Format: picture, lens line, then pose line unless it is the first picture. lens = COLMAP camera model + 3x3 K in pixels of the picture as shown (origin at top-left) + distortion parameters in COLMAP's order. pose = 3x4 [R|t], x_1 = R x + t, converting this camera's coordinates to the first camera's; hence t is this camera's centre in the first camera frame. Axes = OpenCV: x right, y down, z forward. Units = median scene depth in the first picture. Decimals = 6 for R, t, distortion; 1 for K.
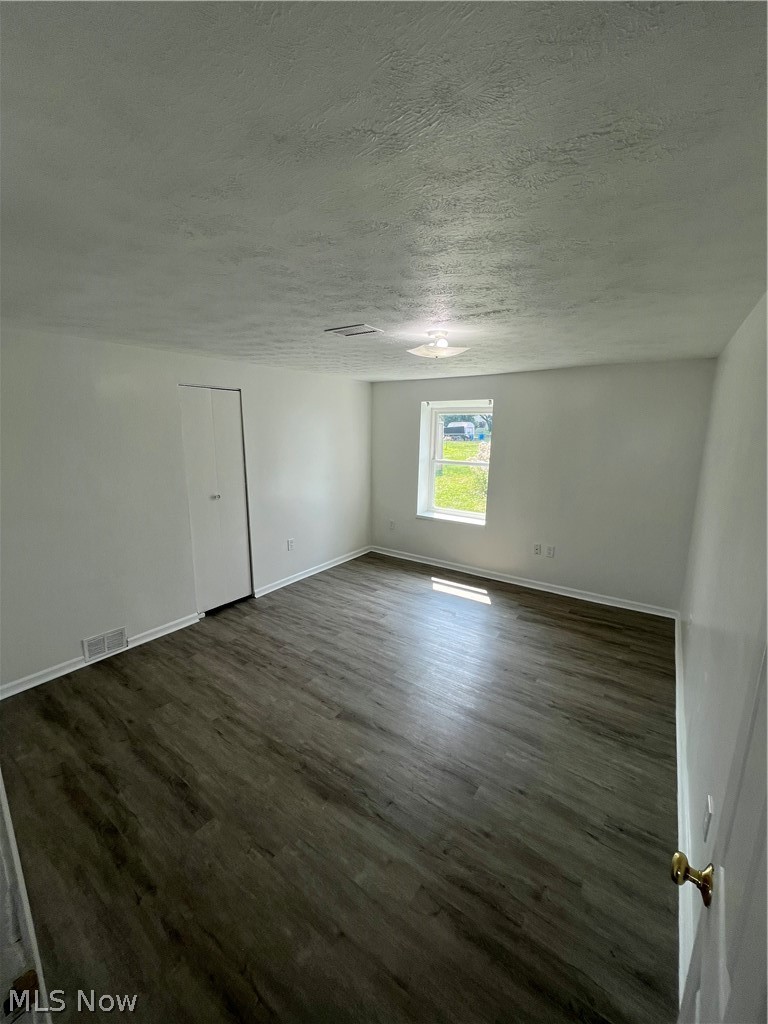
lens RADIAL K [[415.3, 0, 383.9], [0, 415.3, 510.6], [0, 0, 1]] dist [-0.003565, 0.000301]
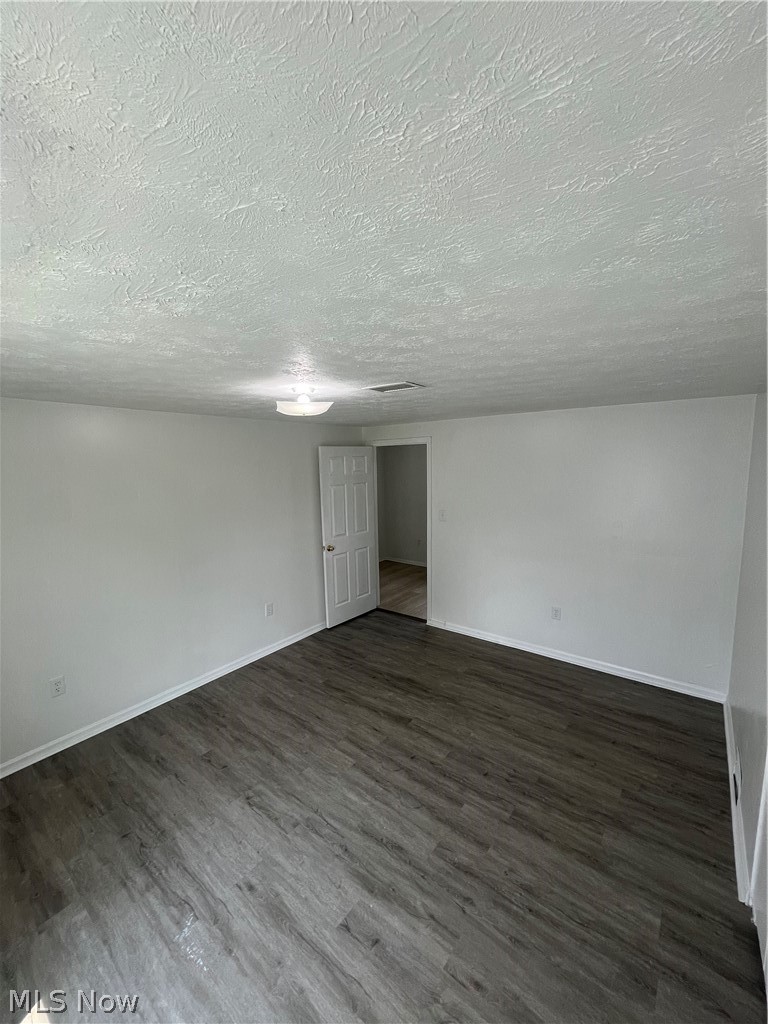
lens RADIAL K [[415.3, 0, 382.2], [0, 415.3, 513.1], [0, 0, 1]] dist [-0.003565, 0.000301]
pose [[-0.998691, 0.001811, 0.051114, -0.075859], [0.018004, 0.947862, 0.318172, -0.374873], [-0.047873, 0.318676, -0.946654, 1.602598]]
